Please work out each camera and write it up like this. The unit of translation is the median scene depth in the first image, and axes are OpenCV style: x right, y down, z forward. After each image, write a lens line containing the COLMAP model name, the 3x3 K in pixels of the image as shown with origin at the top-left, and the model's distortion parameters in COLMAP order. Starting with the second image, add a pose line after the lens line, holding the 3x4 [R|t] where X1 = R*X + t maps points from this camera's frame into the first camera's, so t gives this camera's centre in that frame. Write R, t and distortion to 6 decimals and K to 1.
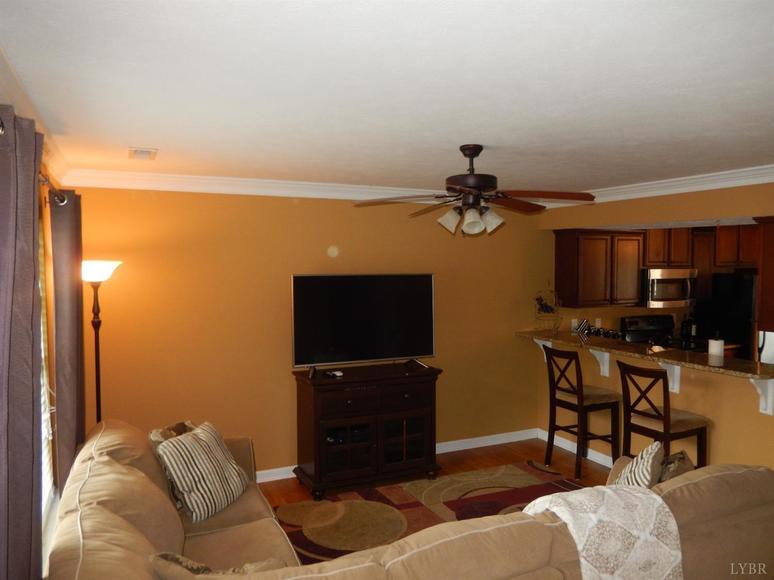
lens RADIAL K [[577.5, 0, 383.7], [0, 577.5, 288.3], [0, 0, 1]] dist [-0.020474, -0.000559]
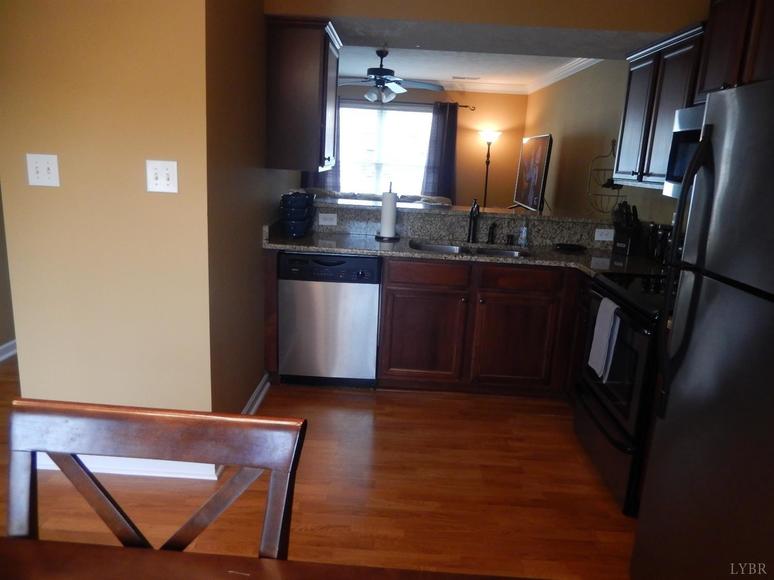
lens RADIAL K [[577.5, 0, 383.7], [0, 577.5, 288.3], [0, 0, 1]] dist [-0.020474, -0.000559]
pose [[-0.448537, 0.178493, -0.875760, 1.354930], [-0.094659, 0.964857, 0.245134, 0.021261], [0.888738, 0.192850, -0.415878, 1.368220]]
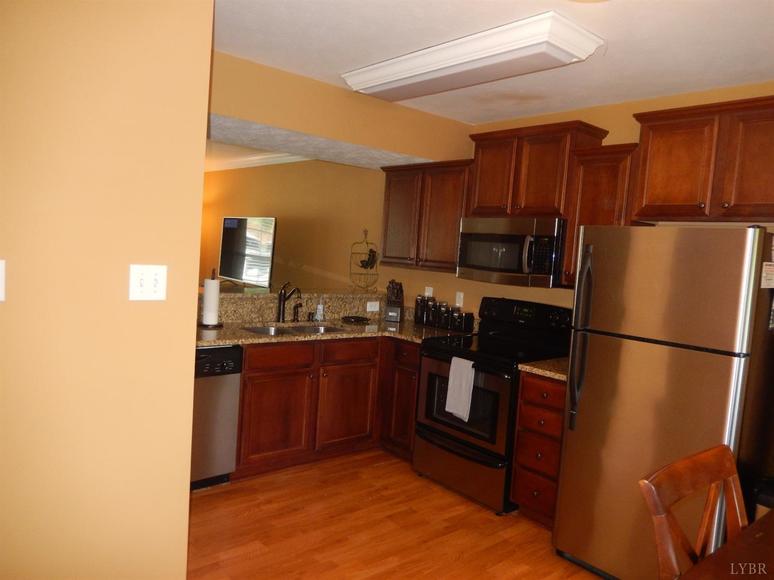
lens RADIAL K [[577.5, 0, 383.7], [0, 577.5, 288.3], [0, 0, 1]] dist [-0.020474, -0.000559]
pose [[0.264814, 0.088692, -0.960212, 1.457093], [-0.115899, 0.991470, 0.059616, 0.026012], [0.957309, 0.095501, 0.272834, 1.005736]]
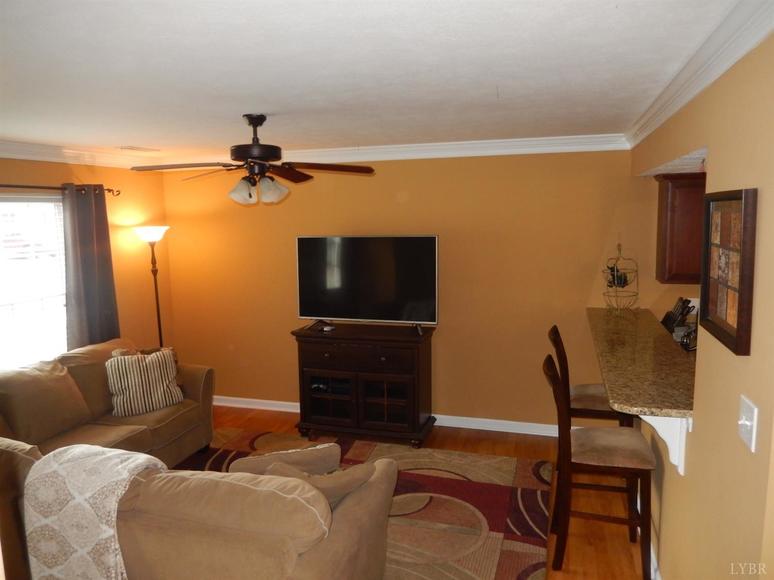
lens RADIAL K [[577.5, 0, 383.7], [0, 577.5, 288.3], [0, 0, 1]] dist [-0.020474, -0.000559]
pose [[0.737603, 0.074711, -0.671089, 0.725833], [-0.009801, 0.994940, 0.099992, -0.036913], [0.675163, -0.067177, 0.734603, 0.283576]]
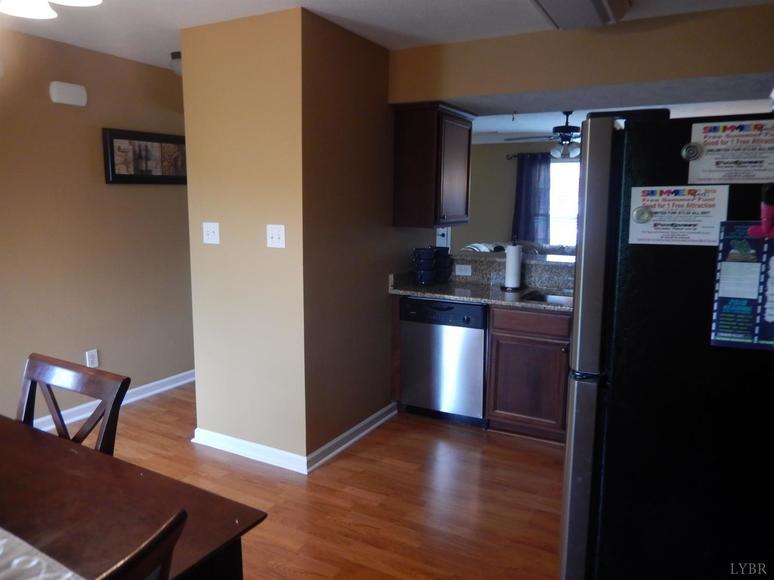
lens RADIAL K [[577.5, 0, 383.7], [0, 577.5, 288.3], [0, 0, 1]] dist [-0.020474, -0.000559]
pose [[-0.811721, 0.082212, -0.578230, 1.278989], [-0.036045, 0.981104, 0.190093, -0.007127], [0.582932, 0.175144, -0.793420, 1.609399]]
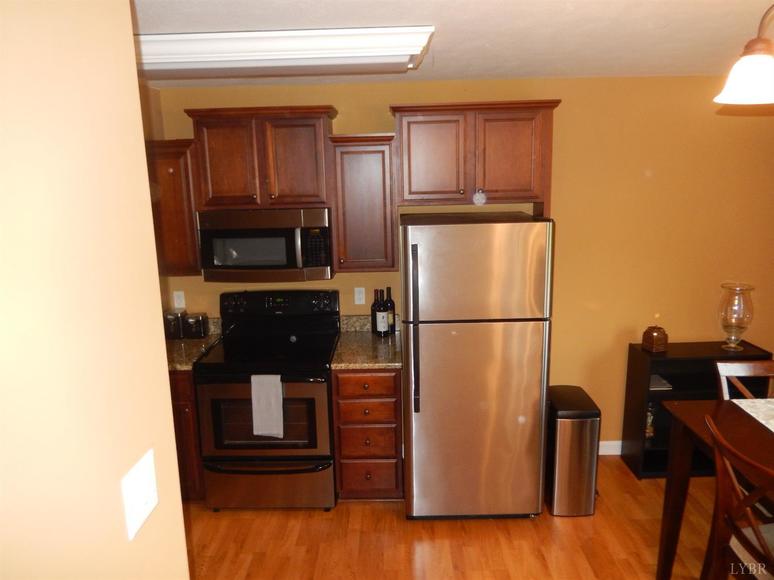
lens RADIAL K [[567.9, 0, 387.0], [0, 567.9, 290.0], [0, 0, 1]] dist [0.000159, -0.000454]
pose [[0.900877, 0.068831, -0.428583, 1.168820], [-0.002029, 0.988005, 0.154410, -0.057124], [0.434071, -0.138234, 0.890210, 0.786256]]
